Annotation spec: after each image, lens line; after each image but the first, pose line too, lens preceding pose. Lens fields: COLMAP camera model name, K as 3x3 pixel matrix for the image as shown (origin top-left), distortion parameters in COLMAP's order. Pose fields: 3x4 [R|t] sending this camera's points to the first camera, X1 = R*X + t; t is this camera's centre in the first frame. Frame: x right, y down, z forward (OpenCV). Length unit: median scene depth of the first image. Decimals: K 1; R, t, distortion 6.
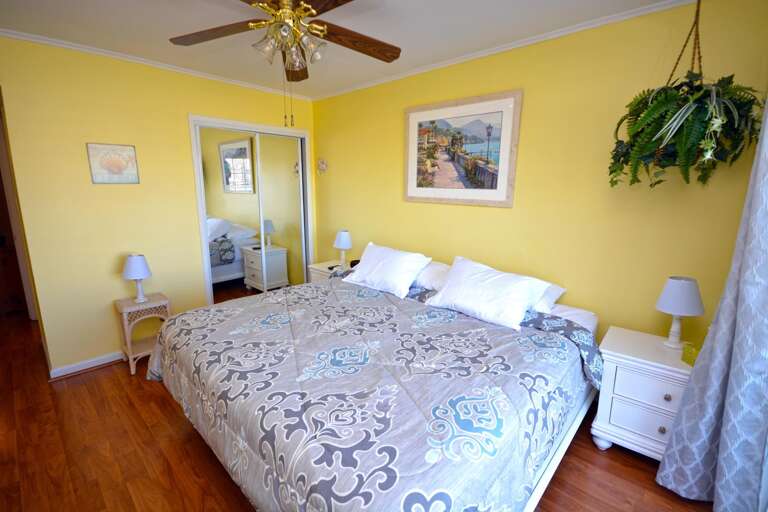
lens RADIAL K [[338.3, 0, 381.9], [0, 338.3, 252.8], [0, 0, 1]] dist [-0.000842, 0.000323]
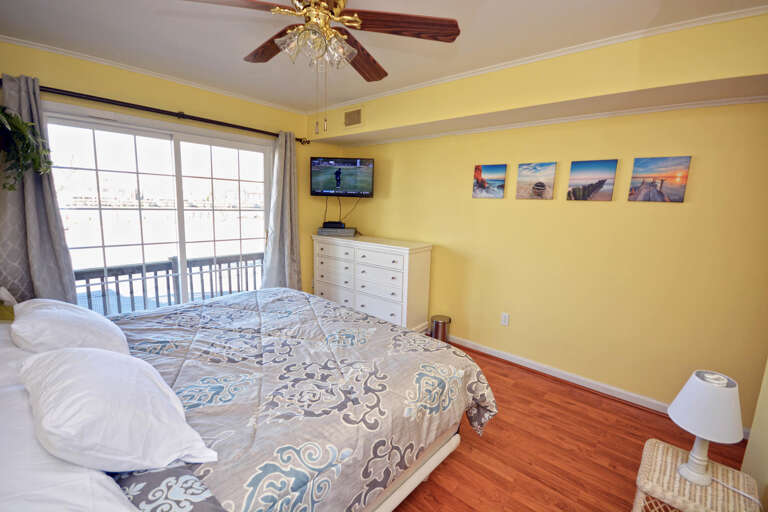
lens RADIAL K [[338.3, 0, 381.9], [0, 338.3, 252.8], [0, 0, 1]] dist [-0.000842, 0.000323]
pose [[-0.999120, -0.037589, -0.018593, -0.292881], [-0.041669, 0.939836, 0.339074, -0.264592], [0.004729, 0.339551, -0.940576, 1.327236]]
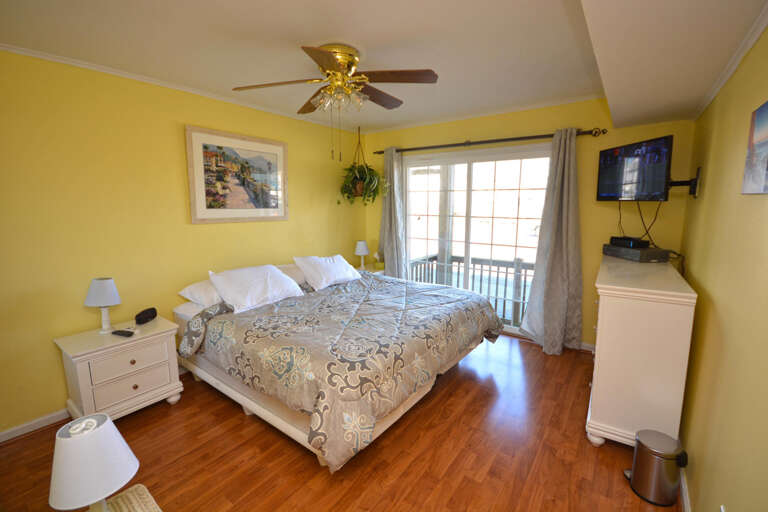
lens RADIAL K [[338.3, 0, 381.9], [0, 338.3, 252.8], [0, 0, 1]] dist [-0.000842, 0.000323]
pose [[-0.096695, -0.155639, 0.983070, -1.058626], [0.197607, 0.965035, 0.172221, -0.159009], [-0.975501, 0.210914, -0.062559, 0.678874]]
